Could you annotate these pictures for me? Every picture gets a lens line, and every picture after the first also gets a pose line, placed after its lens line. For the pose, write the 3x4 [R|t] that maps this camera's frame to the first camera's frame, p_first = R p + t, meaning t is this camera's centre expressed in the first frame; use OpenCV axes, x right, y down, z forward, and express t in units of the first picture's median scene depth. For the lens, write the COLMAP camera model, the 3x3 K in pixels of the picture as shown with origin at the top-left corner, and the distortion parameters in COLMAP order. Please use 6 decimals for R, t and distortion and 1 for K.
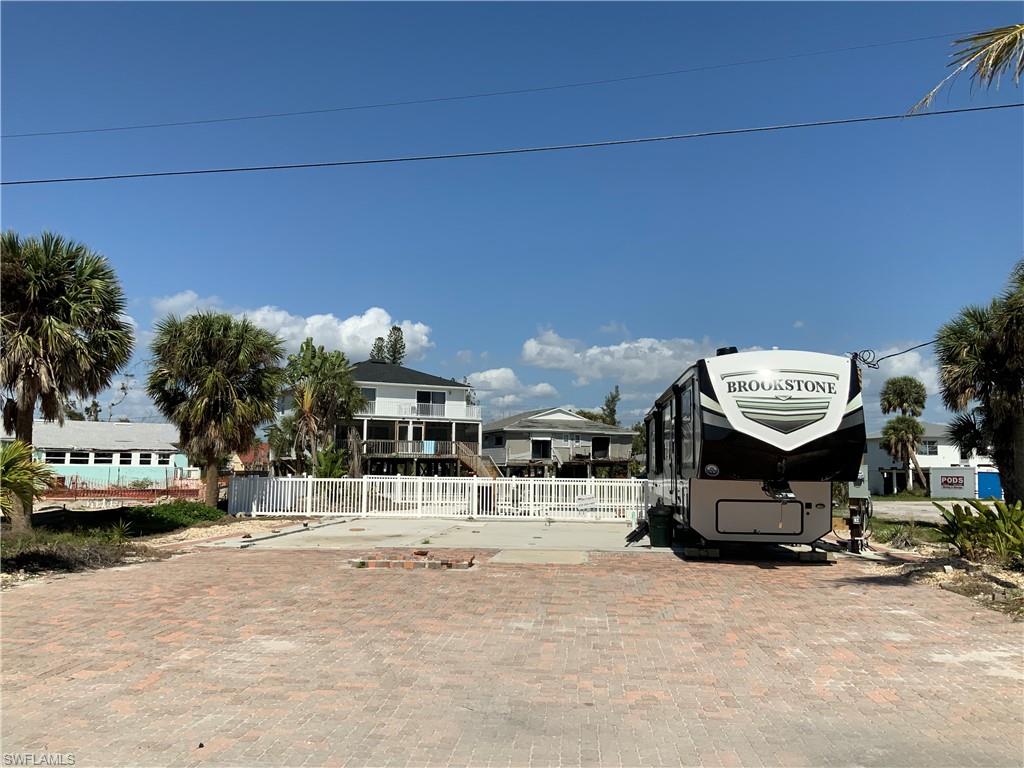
lens RADIAL K [[853.3, 0, 517.1], [0, 853.3, 387.1], [0, 0, 1]] dist [0.068649, -0.102777]
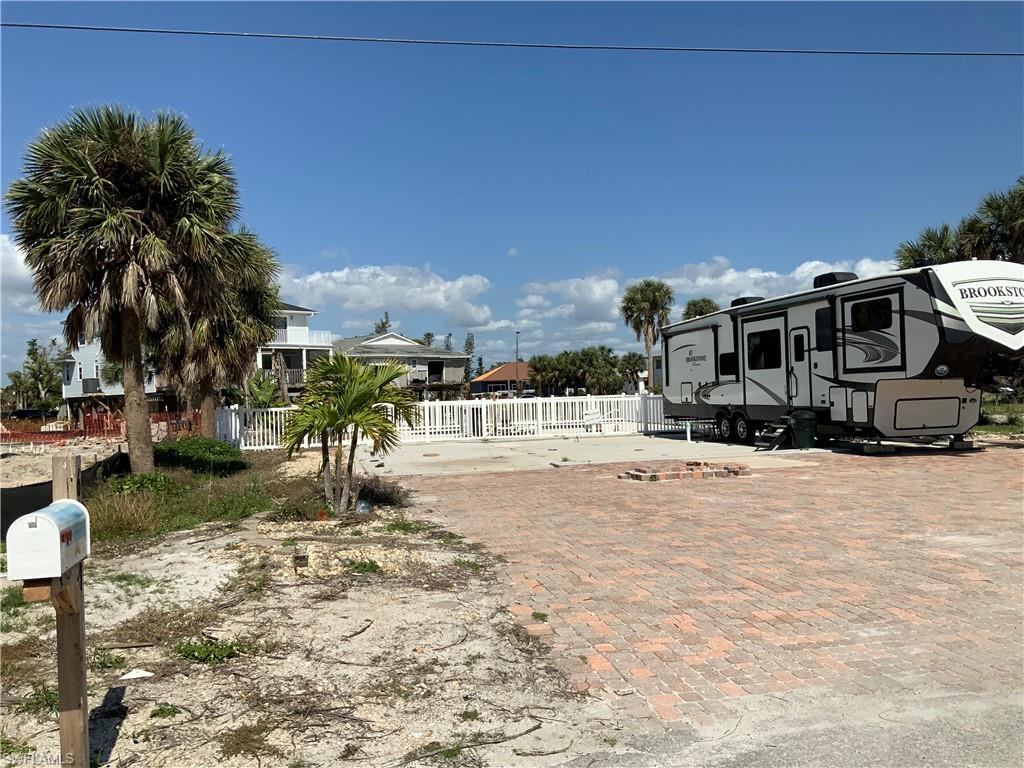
lens RADIAL K [[853.3, 0, 516.8], [0, 853.3, 391.3], [0, 0, 1]] dist [0.068649, -0.102777]
pose [[0.948025, -0.039572, 0.315726, -0.152153], [0.011022, 0.995725, 0.091705, 0.003981], [-0.318005, -0.083459, 0.944409, 0.031723]]
